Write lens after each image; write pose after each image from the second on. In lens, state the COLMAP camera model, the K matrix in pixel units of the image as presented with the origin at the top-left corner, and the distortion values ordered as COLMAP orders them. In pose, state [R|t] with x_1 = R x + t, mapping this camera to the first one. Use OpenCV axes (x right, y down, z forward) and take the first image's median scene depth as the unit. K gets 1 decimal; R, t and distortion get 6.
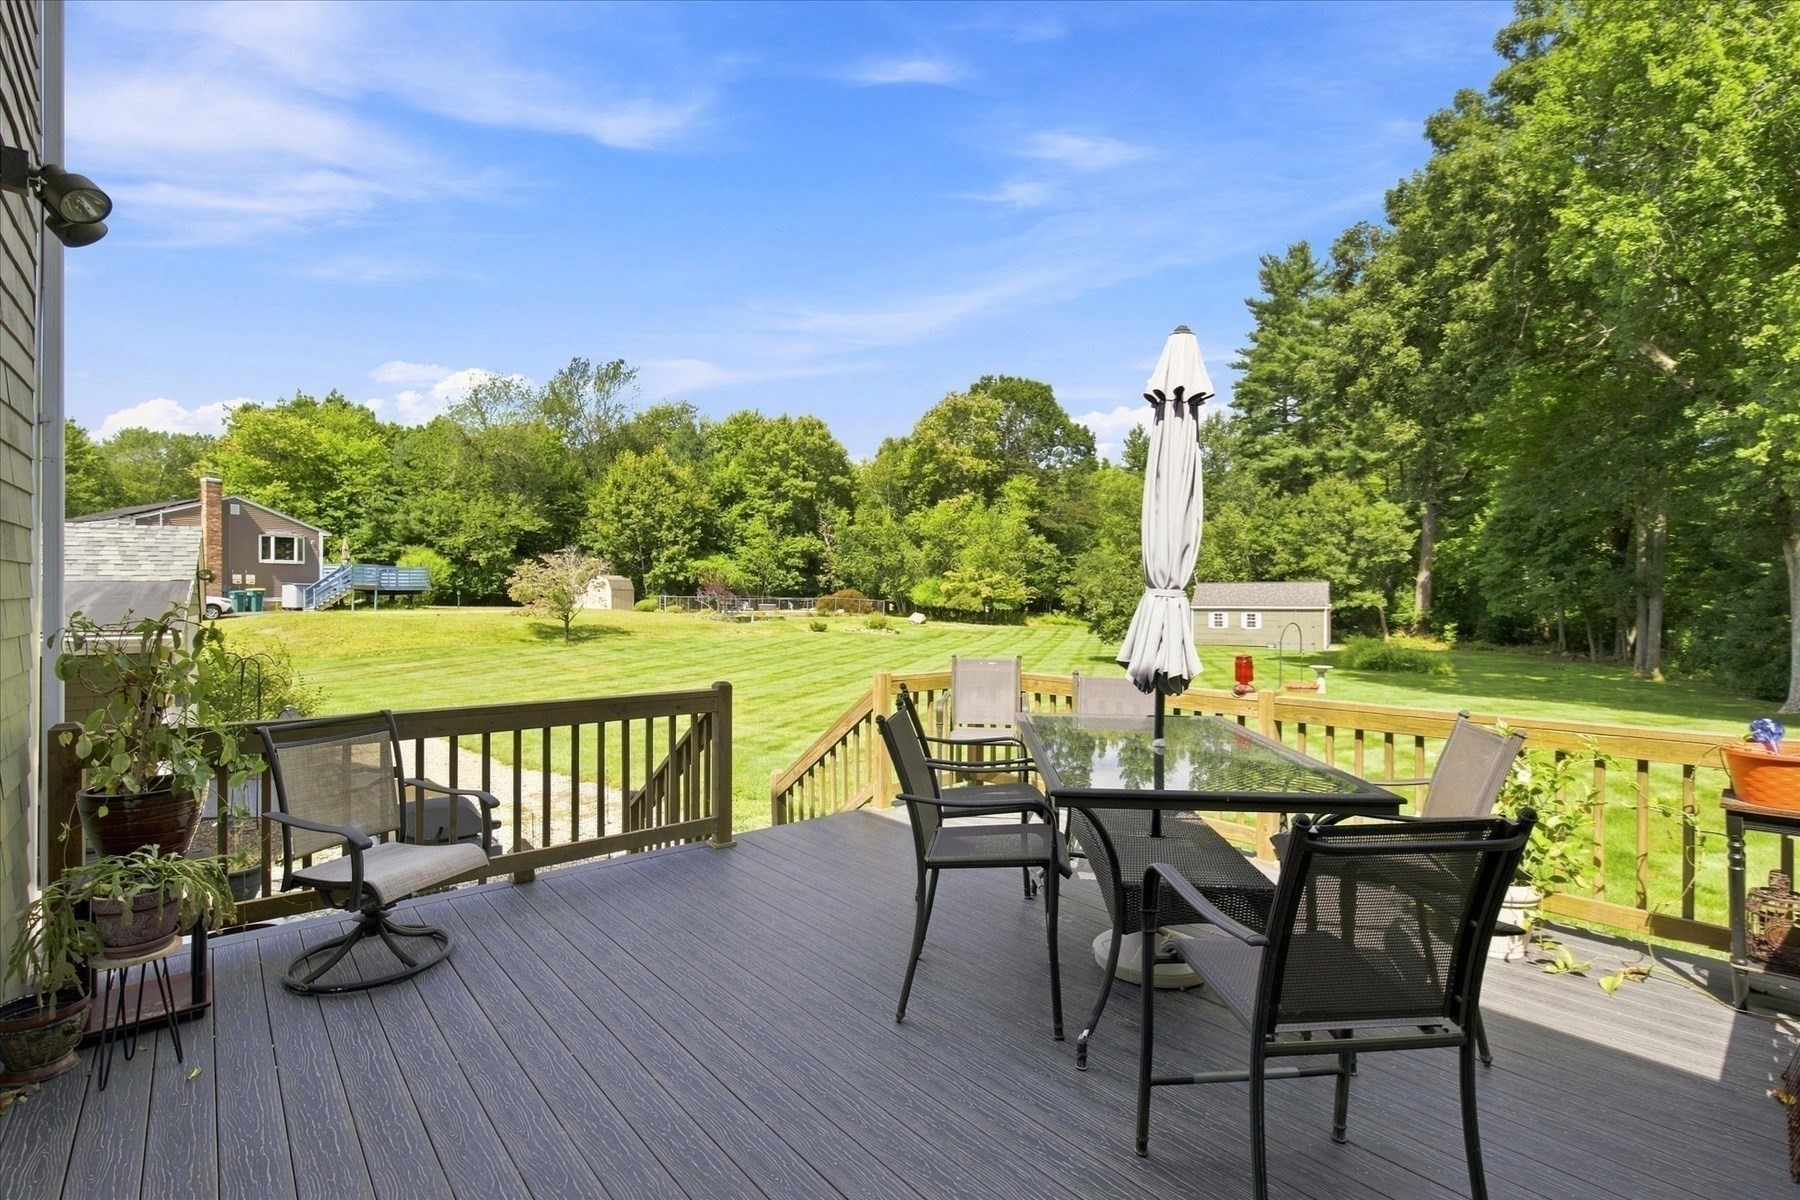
lens RADIAL K [[807.2, 0, 895.7], [0, 807.2, 608.9], [0, 0, 1]] dist [-0.013161, -0.000853]
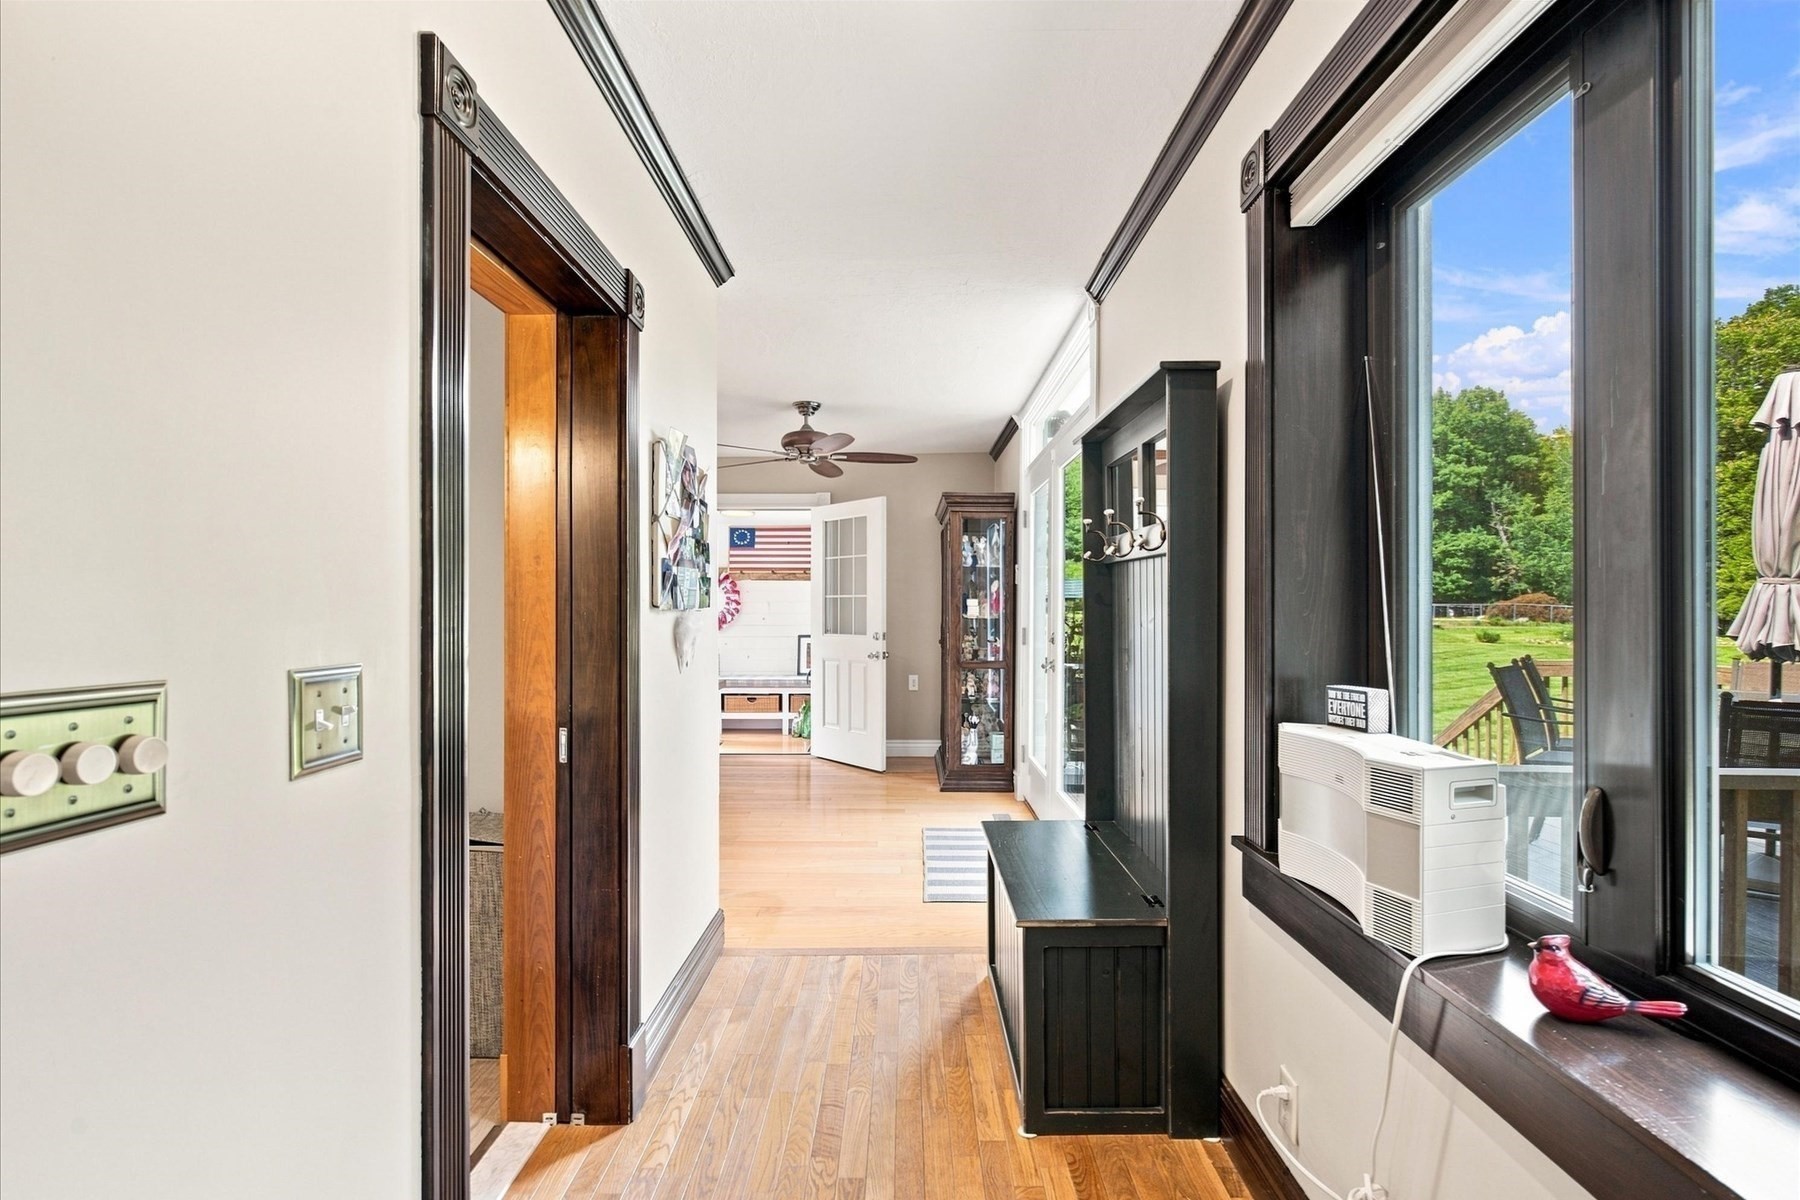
lens RADIAL K [[807.2, 0, 893.6], [0, 807.2, 606.2], [0, 0, 1]] dist [-0.013161, -0.000853]
pose [[0.739938, -0.002045, -0.672672, 0.256508], [-0.006603, 0.999925, -0.010303, 0.070173], [0.672643, 0.012065, 0.739869, -1.419605]]
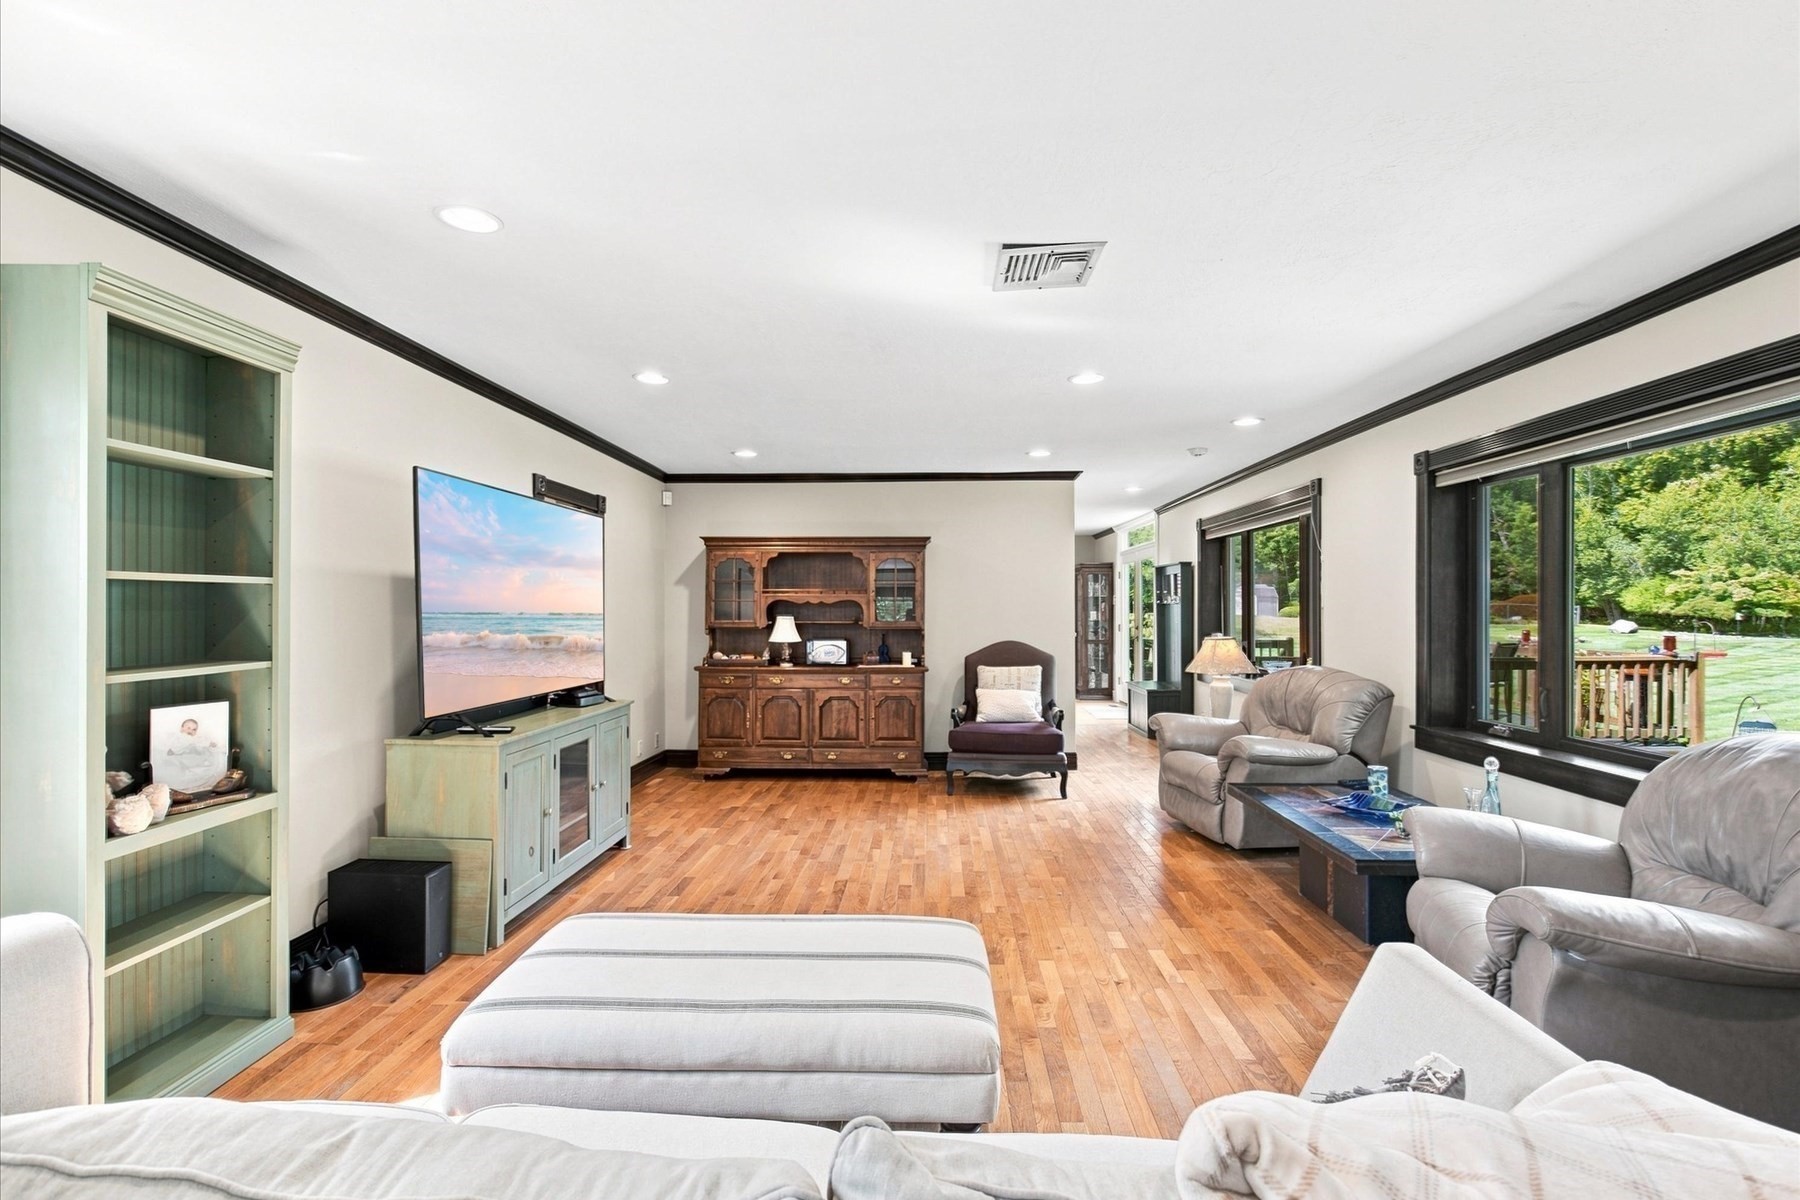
lens RADIAL K [[807.2, 0, 899.7], [0, 807.2, 606.5], [0, 0, 1]] dist [-0.013161, -0.000853]
pose [[0.724826, -0.005962, -0.688906, 2.177938], [-0.002123, 0.999938, -0.010887, 0.038221], [0.688928, 0.009353, 0.724769, -5.615049]]
